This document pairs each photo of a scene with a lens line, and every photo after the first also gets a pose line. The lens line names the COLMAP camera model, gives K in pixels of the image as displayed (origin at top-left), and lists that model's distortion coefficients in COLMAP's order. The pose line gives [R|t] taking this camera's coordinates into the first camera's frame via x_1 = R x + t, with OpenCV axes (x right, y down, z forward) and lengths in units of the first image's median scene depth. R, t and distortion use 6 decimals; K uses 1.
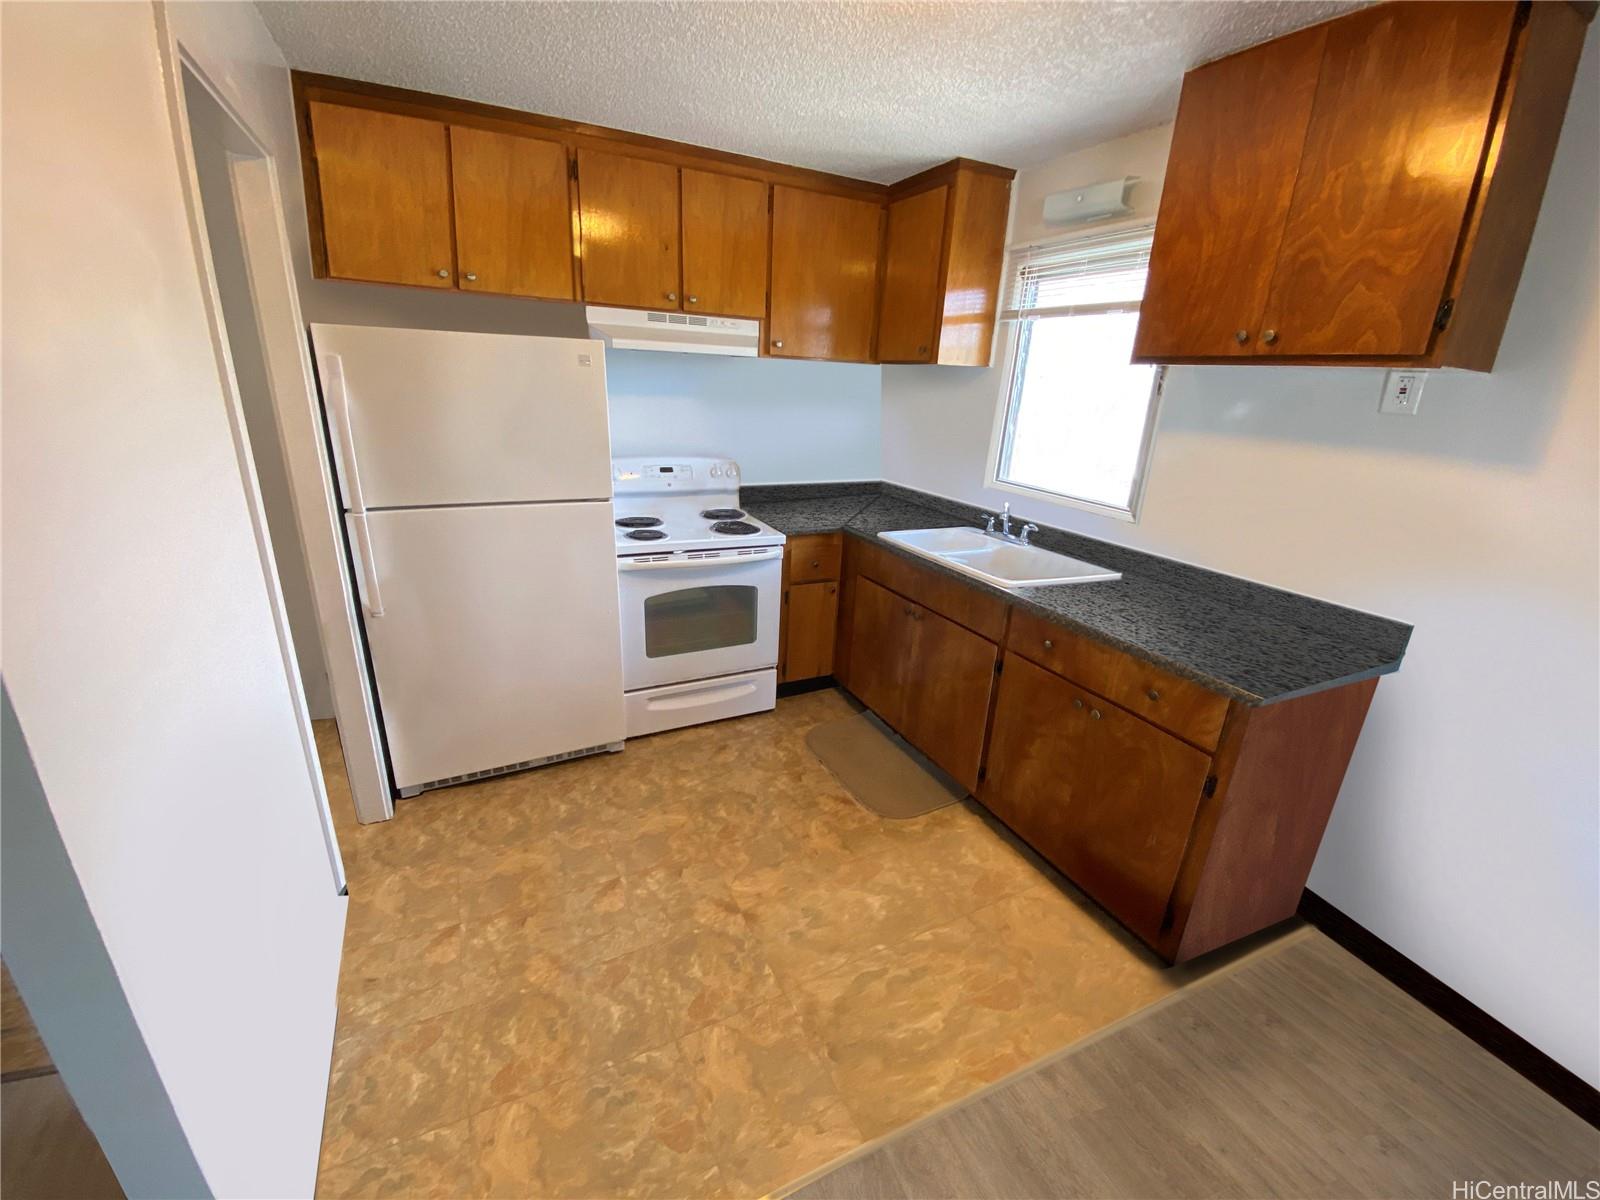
lens RADIAL K [[650.8, 0, 807.6], [0, 650.8, 597.9], [0, 0, 1]] dist [0.047086, -0.032591]
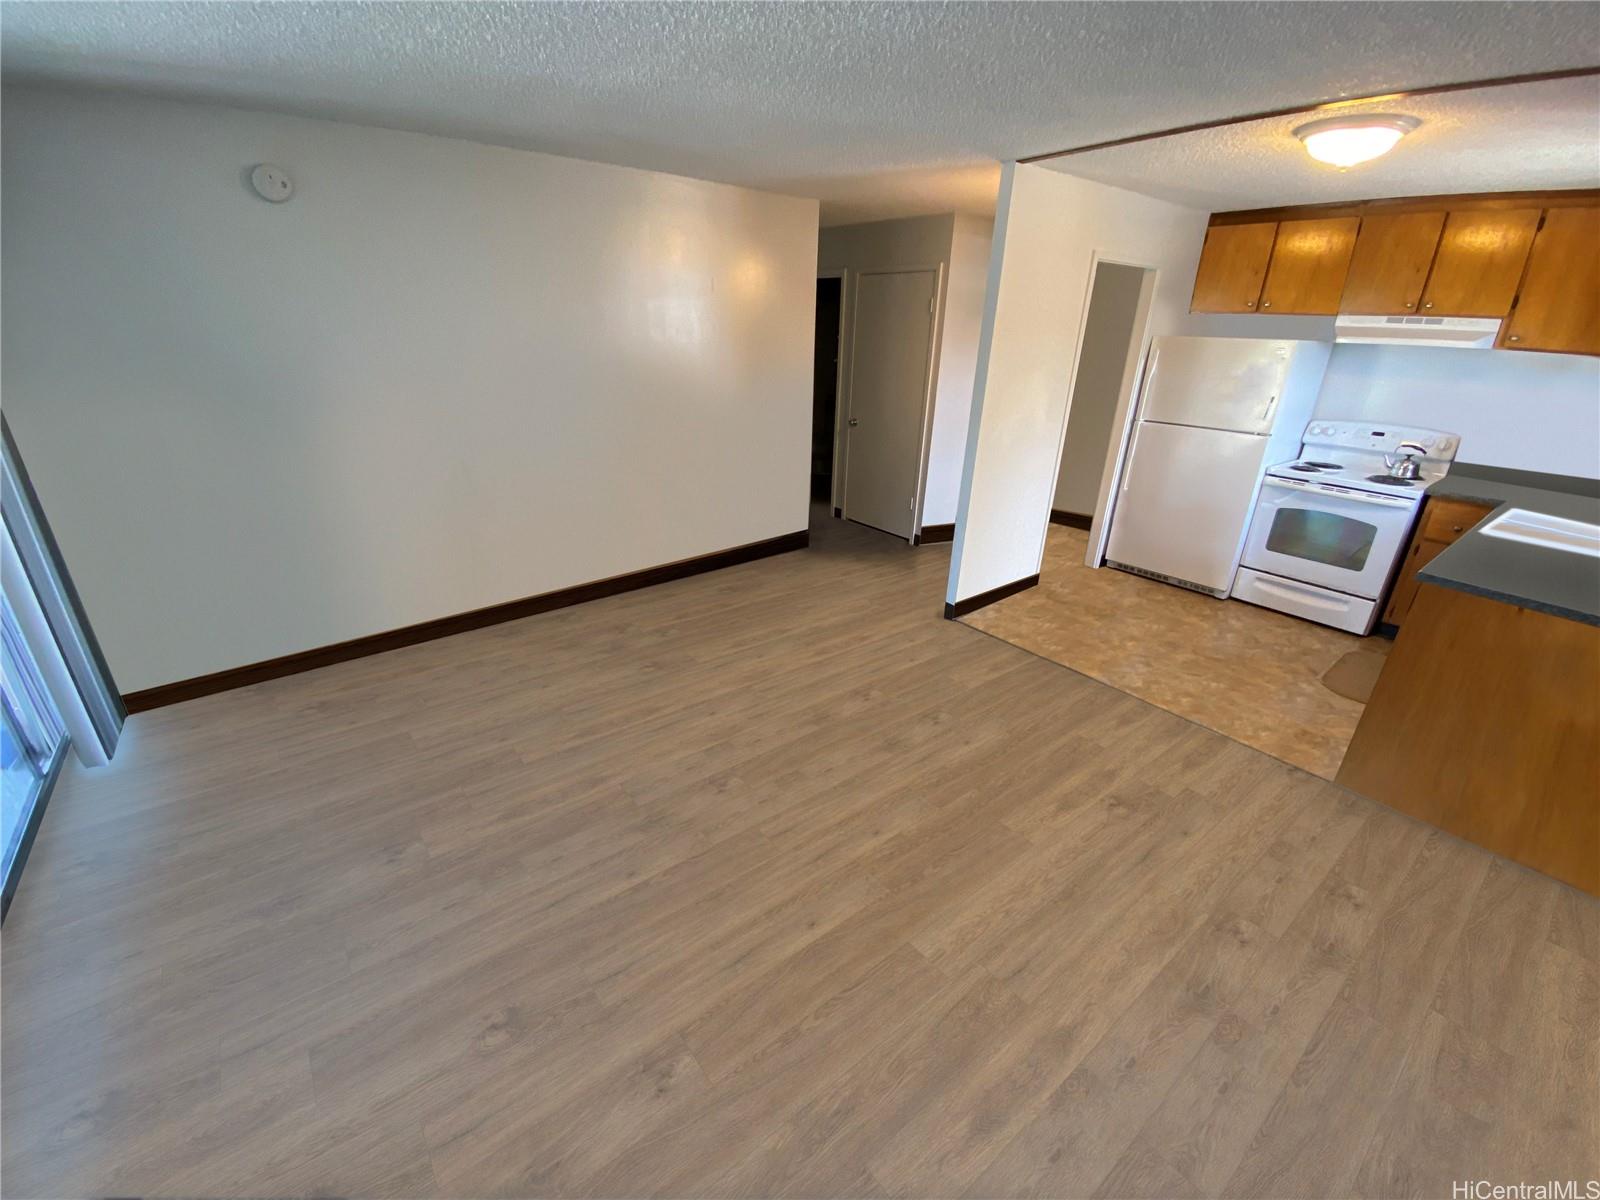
lens RADIAL K [[650.8, 0, 807.6], [0, 650.8, 597.9], [0, 0, 1]] dist [0.047086, -0.032591]
pose [[0.209160, 0.343601, -0.915527, 0.941830], [-0.333372, 0.905205, 0.263566, 0.141456], [0.919302, 0.250083, 0.303879, -0.390690]]
